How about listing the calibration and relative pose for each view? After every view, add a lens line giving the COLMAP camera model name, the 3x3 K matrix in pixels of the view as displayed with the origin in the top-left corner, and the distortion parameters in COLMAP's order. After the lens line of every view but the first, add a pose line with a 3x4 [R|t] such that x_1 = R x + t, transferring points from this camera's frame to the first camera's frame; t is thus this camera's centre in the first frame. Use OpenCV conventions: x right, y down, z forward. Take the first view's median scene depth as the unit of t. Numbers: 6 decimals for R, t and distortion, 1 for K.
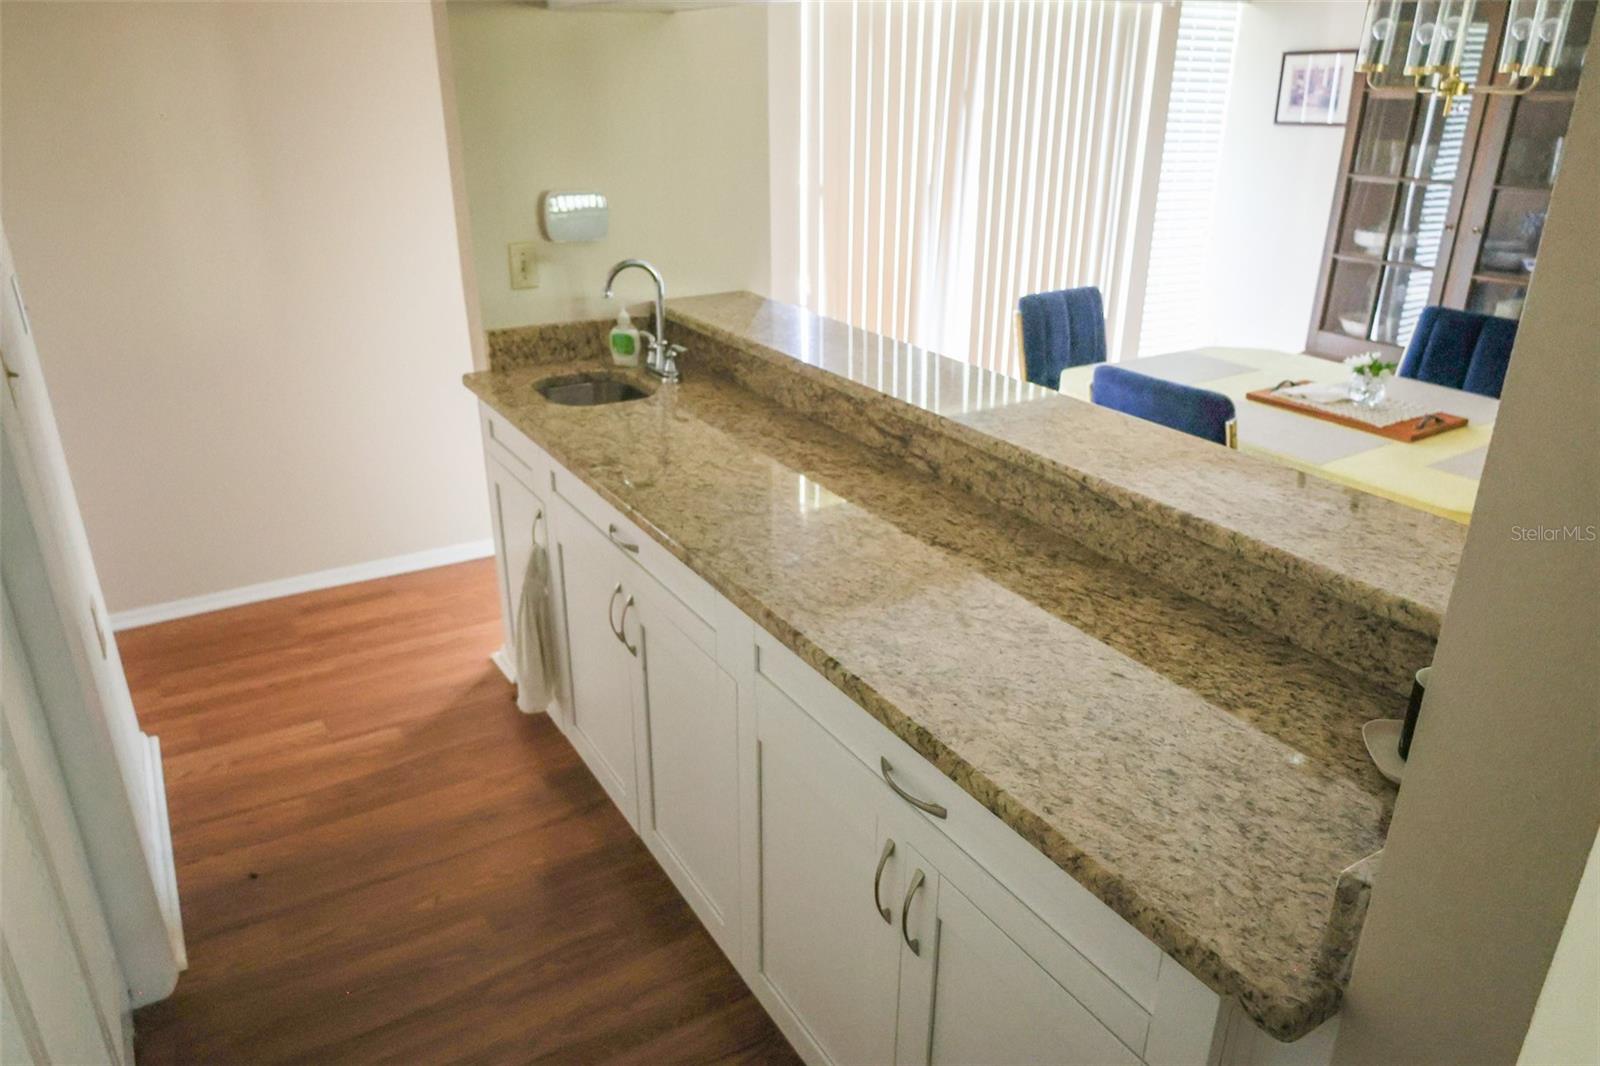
lens RADIAL K [[1094.1, 0, 798.4], [0, 1094.1, 537.4], [0, 0, 1]] dist [0.028294, -0.001036]
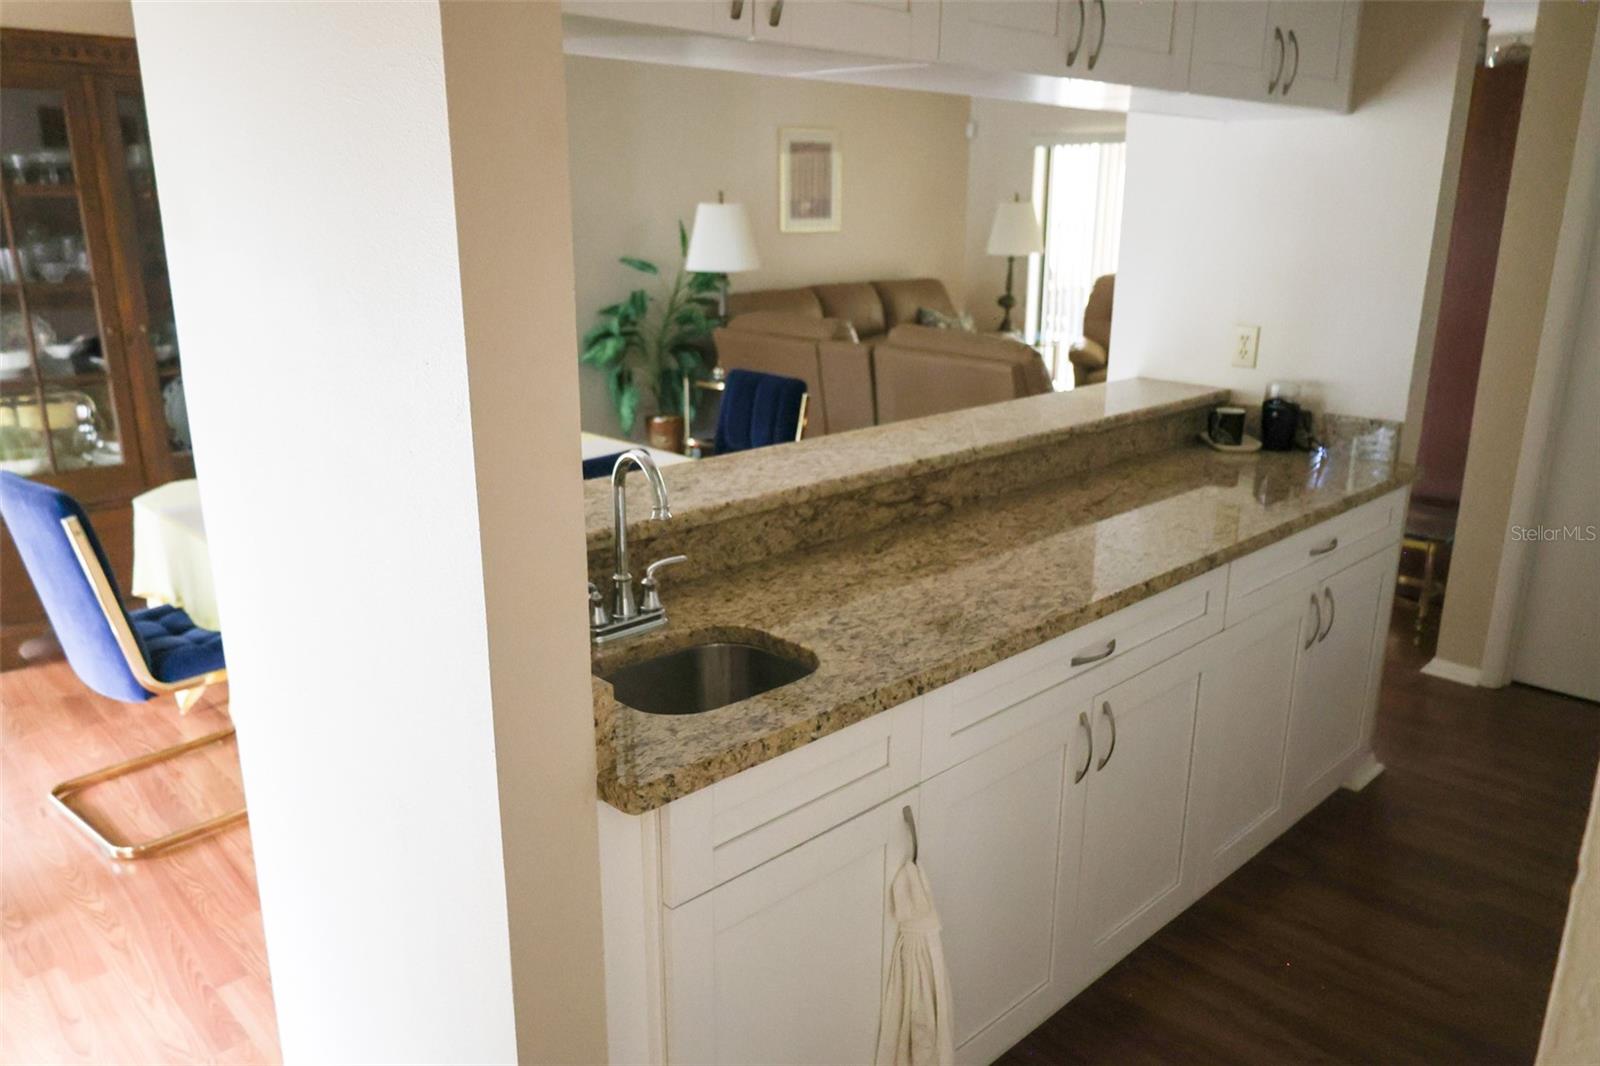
lens RADIAL K [[1206.4, 0, 797.4], [0, 1206.4, 530.6], [0, 0, 1]] dist [0.009247, 0.001081]
pose [[-0.212665, -0.271656, 0.938604, -0.942189], [0.377145, 0.863321, 0.335319, -0.476789], [-0.901408, 0.425300, -0.081145, 1.172215]]
